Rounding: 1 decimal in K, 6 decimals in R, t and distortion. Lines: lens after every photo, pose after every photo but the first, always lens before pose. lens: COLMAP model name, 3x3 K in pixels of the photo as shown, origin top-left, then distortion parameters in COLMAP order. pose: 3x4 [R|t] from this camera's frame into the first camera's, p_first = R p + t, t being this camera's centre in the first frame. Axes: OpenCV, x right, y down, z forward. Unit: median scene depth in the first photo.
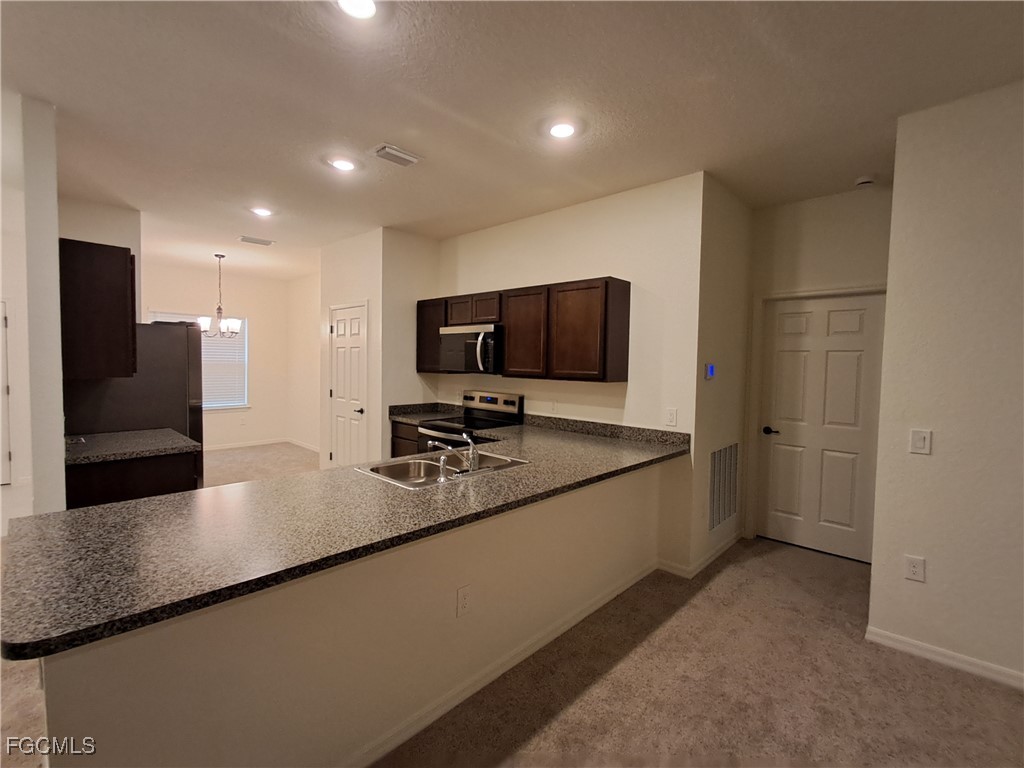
lens RADIAL K [[463.6, 0, 509.1], [0, 463.6, 381.9], [0, 0, 1]] dist [0.000211, 0.000877]
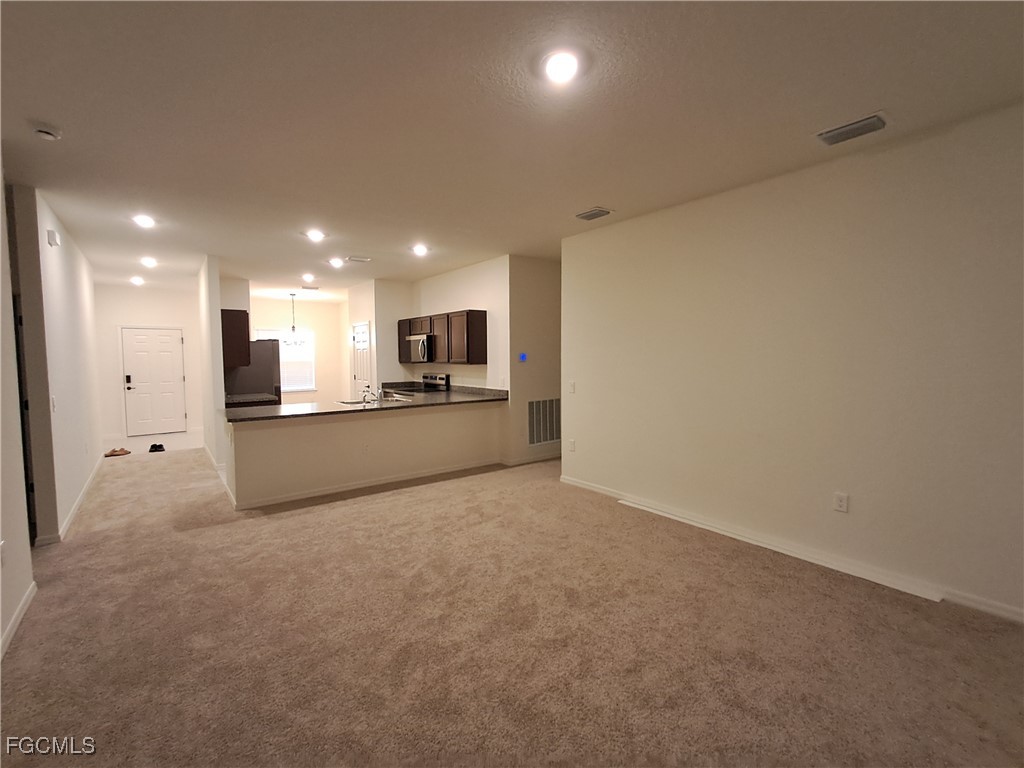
lens RADIAL K [[463.6, 0, 509.1], [0, 463.6, 381.9], [0, 0, 1]] dist [0.000211, 0.000877]
pose [[0.986849, -0.017306, -0.160714, 0.566087], [0.019229, 0.999761, 0.010421, 0.046252], [0.160495, -0.013374, 0.986946, -0.724478]]
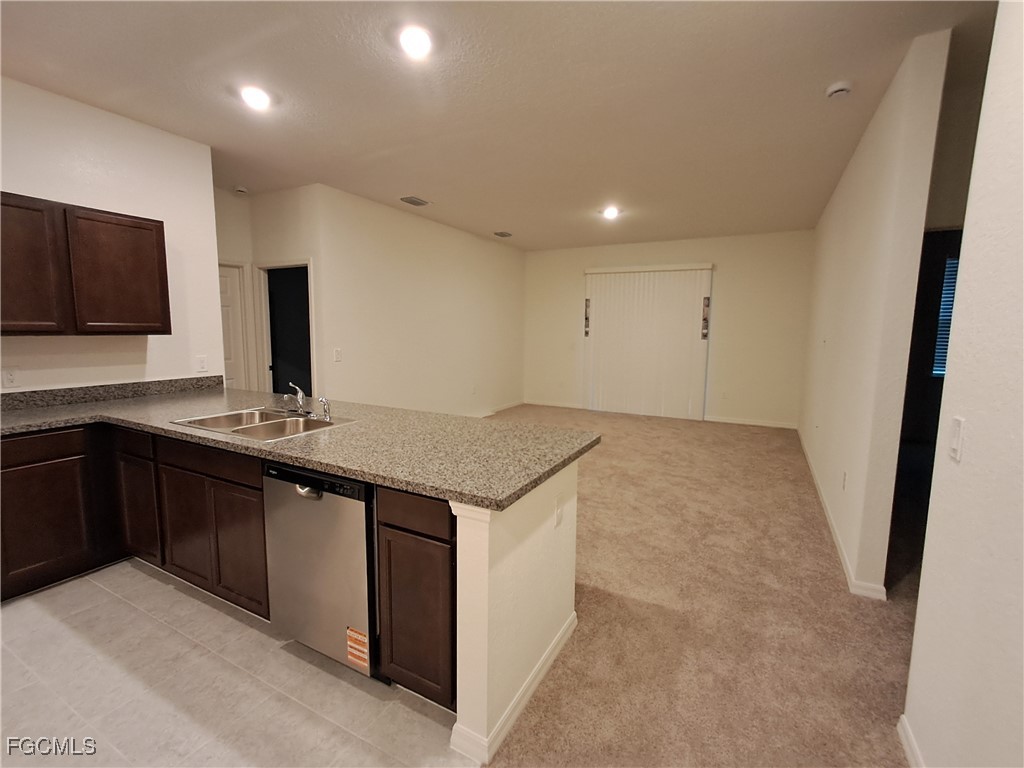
lens RADIAL K [[463.6, 0, 509.1], [0, 463.6, 381.9], [0, 0, 1]] dist [0.000211, 0.000877]
pose [[-0.252195, -0.135164, 0.958190, -0.746316], [0.027628, 0.988788, 0.146751, -0.019262], [-0.967282, 0.063483, -0.245633, 0.466811]]
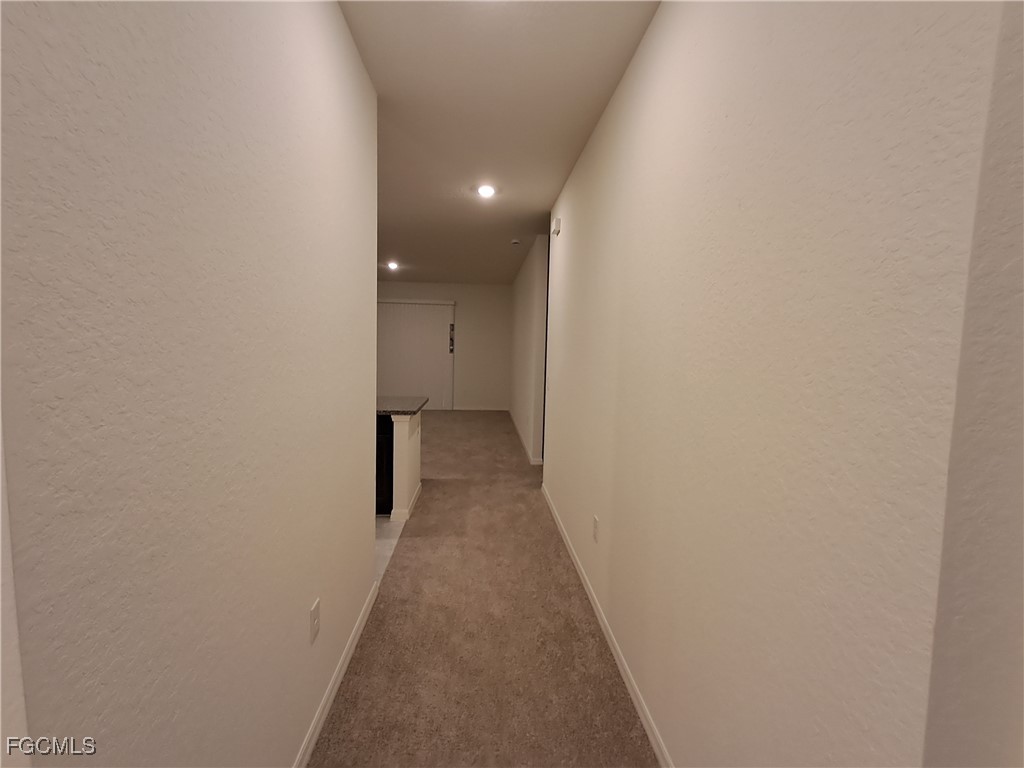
lens RADIAL K [[463.6, 0, 509.1], [0, 463.6, 381.9], [0, 0, 1]] dist [0.000211, 0.000877]
pose [[-0.726693, -0.089797, 0.681068, -1.364862], [-0.007940, 0.992452, 0.122380, -0.069900], [-0.686916, 0.083525, -0.721921, 1.107978]]
